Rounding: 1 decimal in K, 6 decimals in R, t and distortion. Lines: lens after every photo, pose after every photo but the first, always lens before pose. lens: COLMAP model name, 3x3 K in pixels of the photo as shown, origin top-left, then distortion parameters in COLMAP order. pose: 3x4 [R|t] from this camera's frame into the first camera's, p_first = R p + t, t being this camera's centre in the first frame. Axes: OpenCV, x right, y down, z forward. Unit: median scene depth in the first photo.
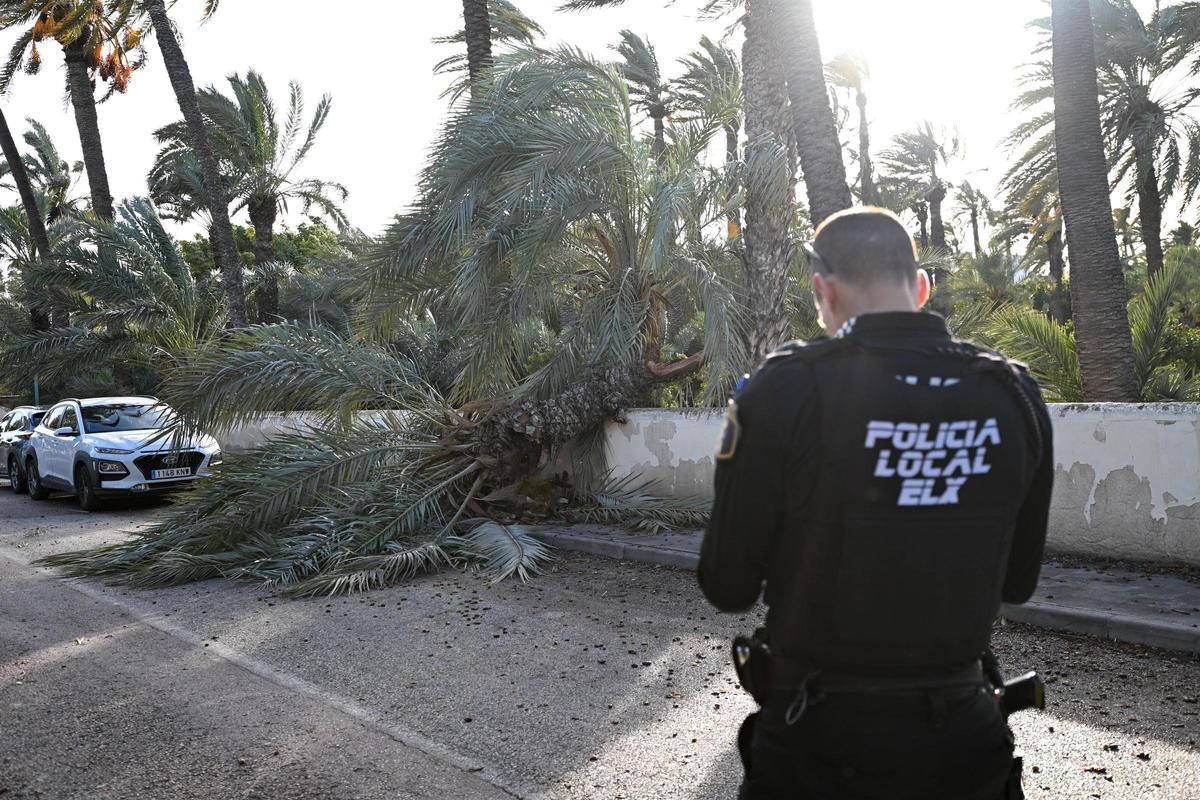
lens RADIAL K [[952.7, 0, 593.5], [0, 952.7, 402.0], [0, 0, 1]] dist [-0.006652, -0.000100]
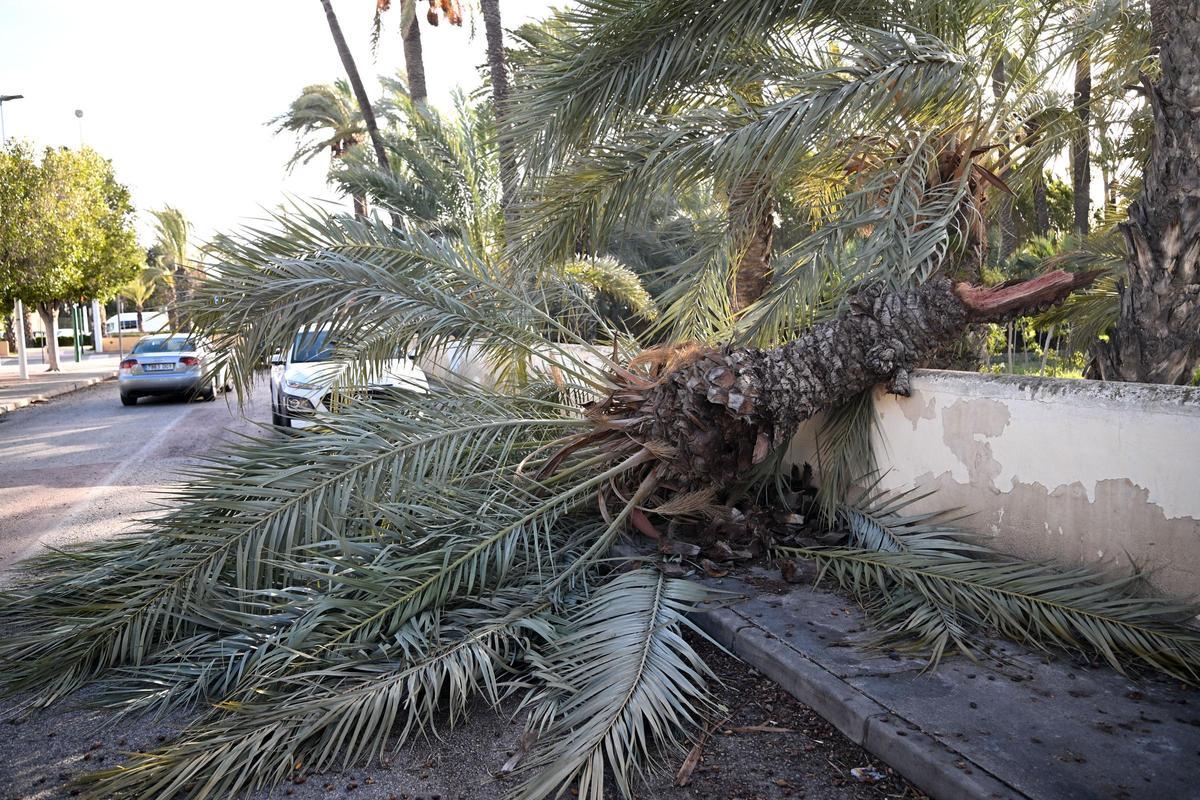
lens RADIAL K [[952.7, 0, 593.5], [0, 952.7, 402.0], [0, 0, 1]] dist [-0.006652, -0.000100]
pose [[0.949648, 0.044363, -0.310163, 0.030993], [-0.020604, 0.996625, 0.079463, -0.014020], [0.312642, -0.069071, 0.947357, 0.420236]]
